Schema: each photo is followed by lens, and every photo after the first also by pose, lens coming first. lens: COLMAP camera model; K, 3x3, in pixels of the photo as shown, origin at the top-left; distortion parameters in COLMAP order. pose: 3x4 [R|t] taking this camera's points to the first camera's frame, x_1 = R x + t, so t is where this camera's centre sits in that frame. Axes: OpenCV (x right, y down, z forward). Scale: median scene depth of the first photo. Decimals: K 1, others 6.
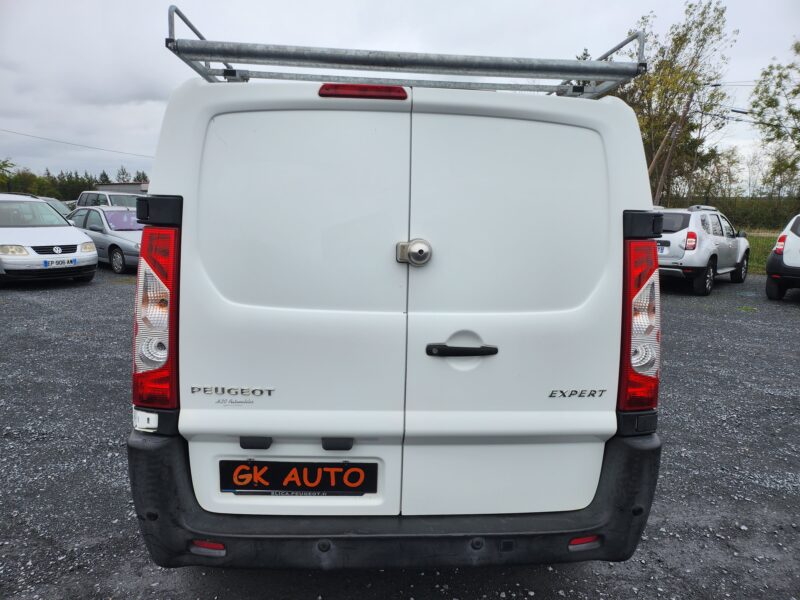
lens RADIAL K [[566.2, 0, 400.0], [0, 566.2, 300.0], [0, 0, 1]] dist [0.057868, -0.056975]
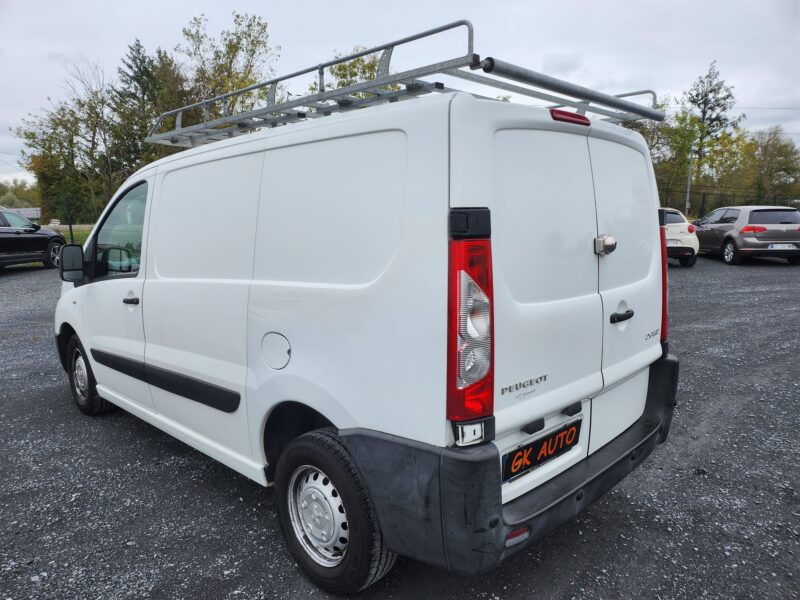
lens RADIAL K [[566.4, 0, 406.4], [0, 566.4, 295.2], [0, 0, 1]] dist [0.053889, -0.051546]
pose [[0.745687, -0.128969, 0.653696, -1.092344], [0.130841, 0.990330, 0.046130, -0.083729], [-0.653324, 0.051132, 0.755350, 0.301782]]
